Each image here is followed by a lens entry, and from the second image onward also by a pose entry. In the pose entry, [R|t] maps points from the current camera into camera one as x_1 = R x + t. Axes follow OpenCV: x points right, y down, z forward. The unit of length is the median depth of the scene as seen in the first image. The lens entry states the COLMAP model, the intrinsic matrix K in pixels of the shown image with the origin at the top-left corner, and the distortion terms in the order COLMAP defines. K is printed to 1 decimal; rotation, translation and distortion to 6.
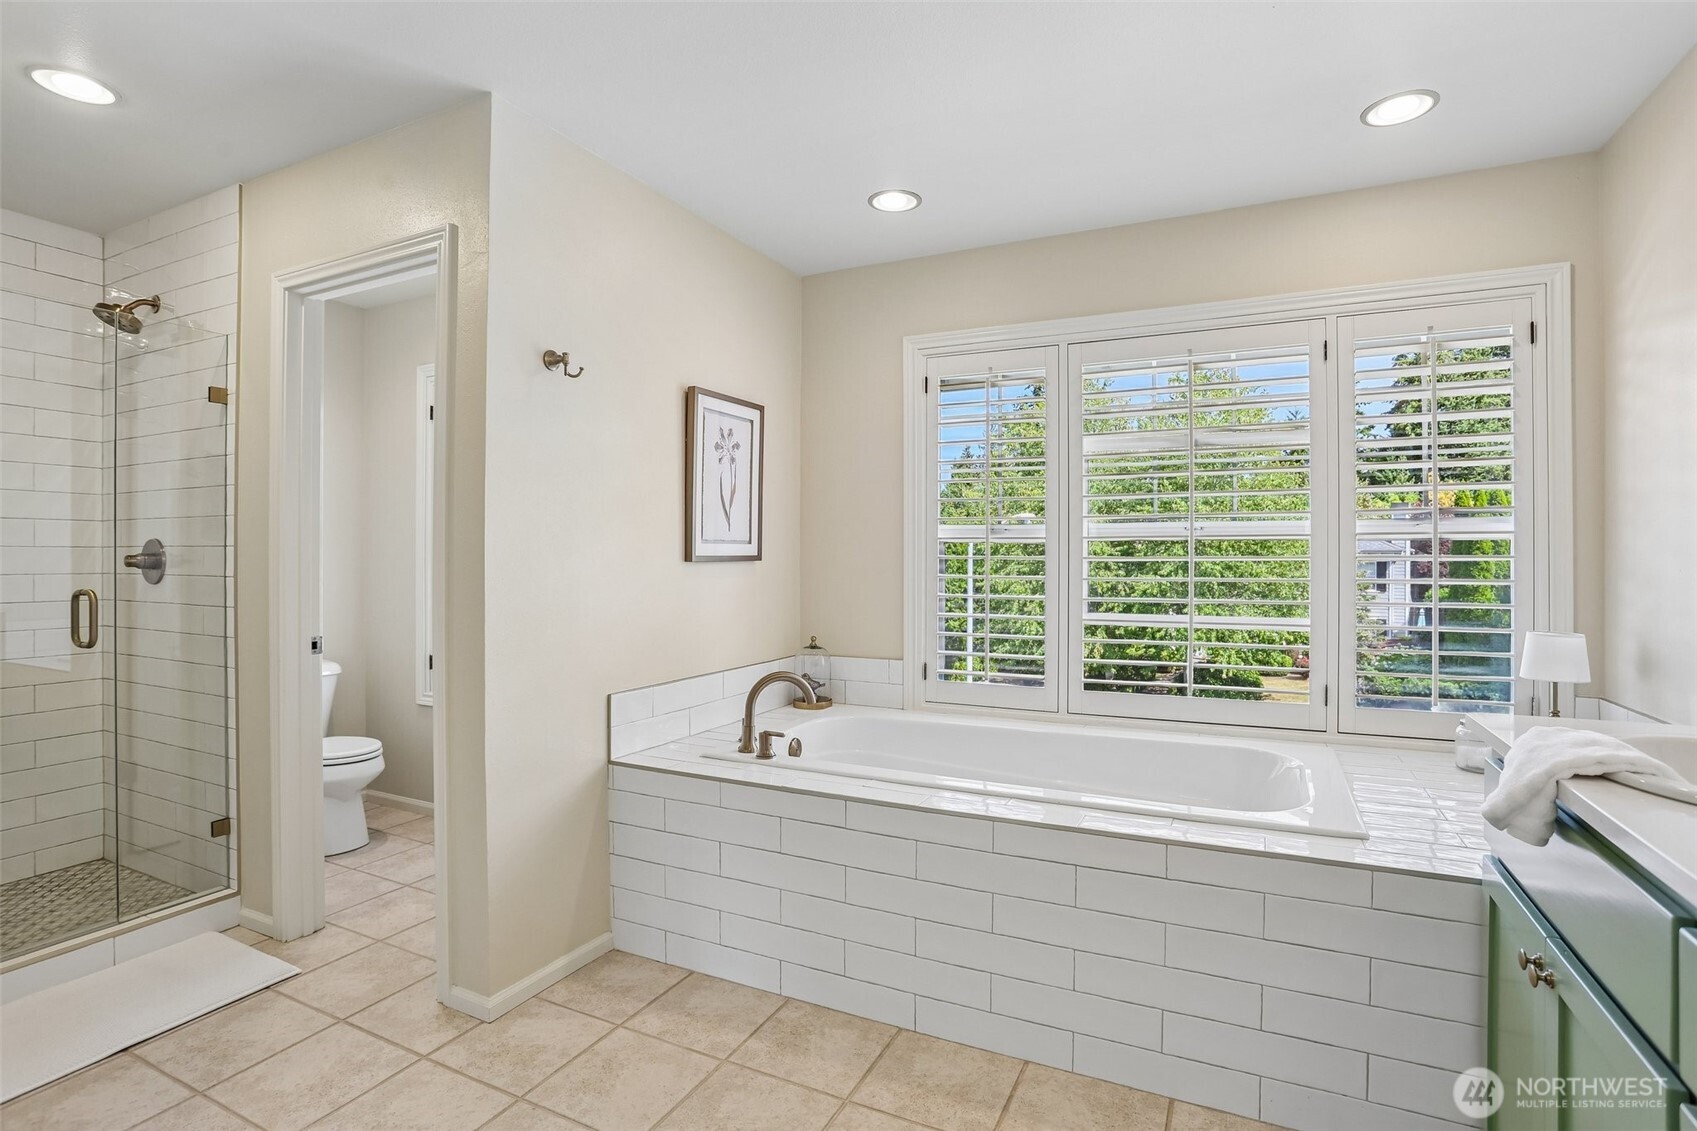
lens RADIAL K [[825.7, 0, 845.9], [0, 825.7, 556.2], [0, 0, 1]] dist [-0.081655, 0.037017]
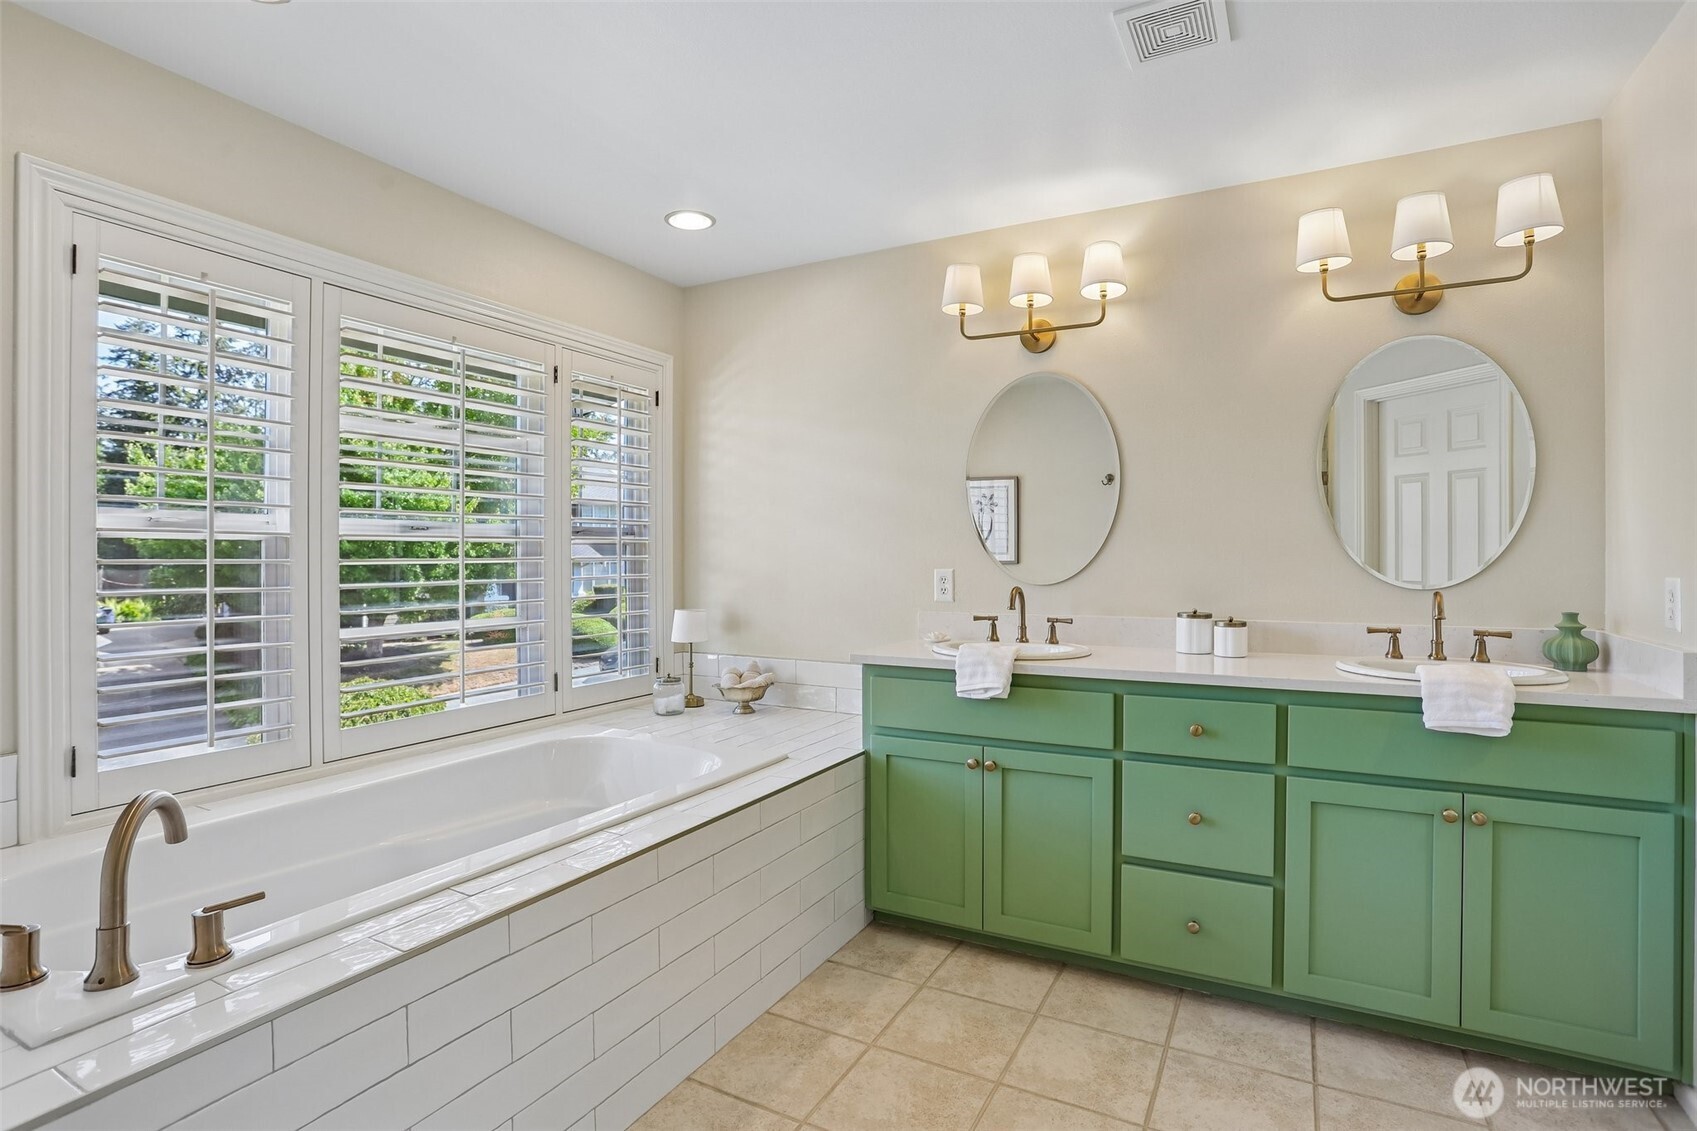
lens RADIAL K [[825.7, 0, 845.9], [0, 825.7, 556.2], [0, 0, 1]] dist [-0.081655, 0.037017]
pose [[0.047980, -0.001861, 0.998847, -0.489880], [0.000564, 0.999998, 0.001836, -0.003569], [-0.998848, 0.000475, 0.047981, 0.507909]]
